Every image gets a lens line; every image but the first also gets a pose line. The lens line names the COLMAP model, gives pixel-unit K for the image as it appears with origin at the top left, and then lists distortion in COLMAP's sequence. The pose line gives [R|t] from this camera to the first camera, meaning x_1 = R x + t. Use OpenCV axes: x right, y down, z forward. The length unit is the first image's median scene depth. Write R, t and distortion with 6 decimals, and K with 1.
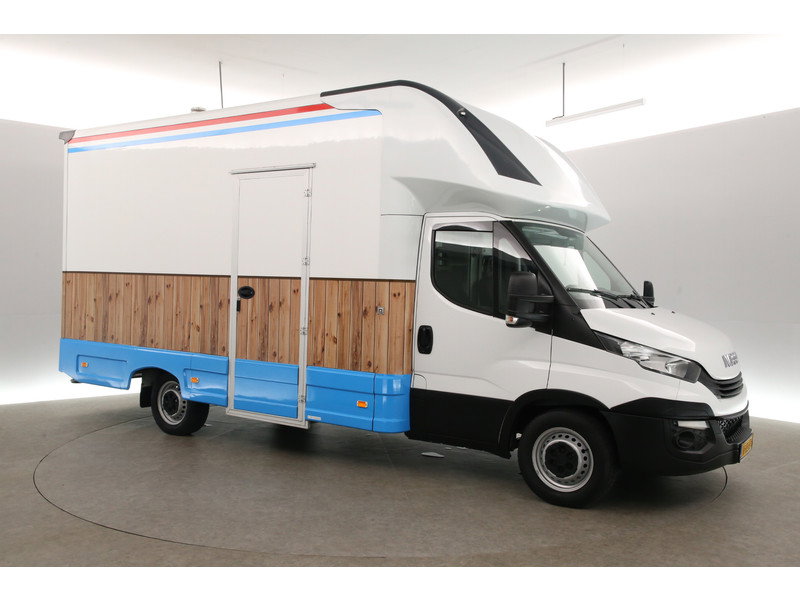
lens RADIAL K [[569.1, 0, 399.4], [0, 569.1, 318.2], [0, 0, 1]] dist [0.004688, 0.001137]
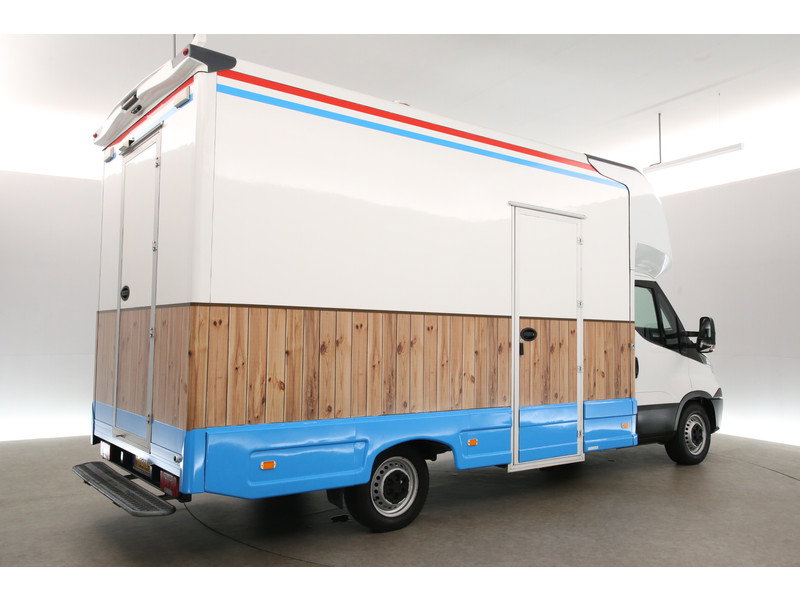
lens RADIAL K [[675.7, 0, 400.0], [0, 675.7, 300.0], [0, 0, 1]] dist [-0.001620, 0.001108]
pose [[0.438598, 0.008009, 0.898648, -1.250620], [0.029067, 0.999311, -0.023093, -0.075525], [-0.898213, 0.036249, 0.438063, 0.639524]]
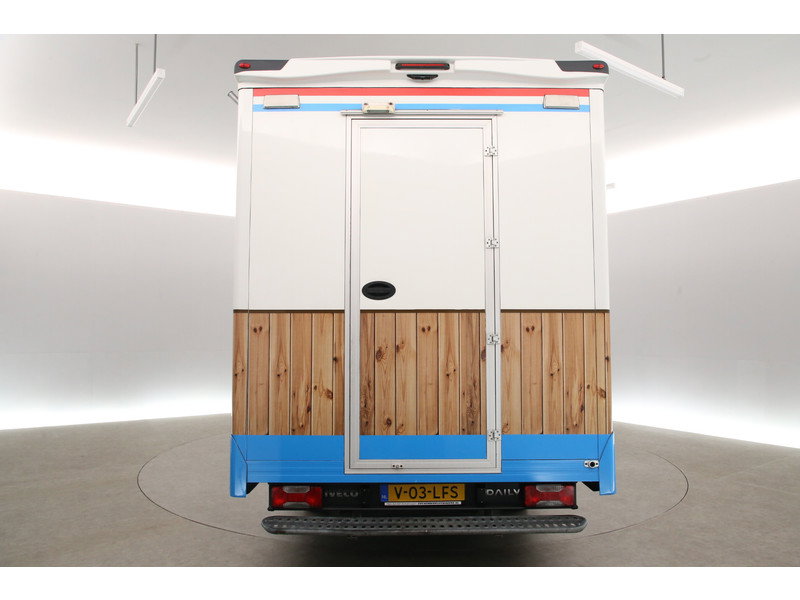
lens RADIAL K [[646.1, 0, 400.1], [0, 646.1, 310.5], [0, 0, 1]] dist [-0.018233, -0.003185]
pose [[0.885499, -0.028009, 0.463796, -0.597294], [0.056468, 0.997270, -0.047586, -0.035506], [-0.461197, 0.068327, 0.884663, 0.309074]]
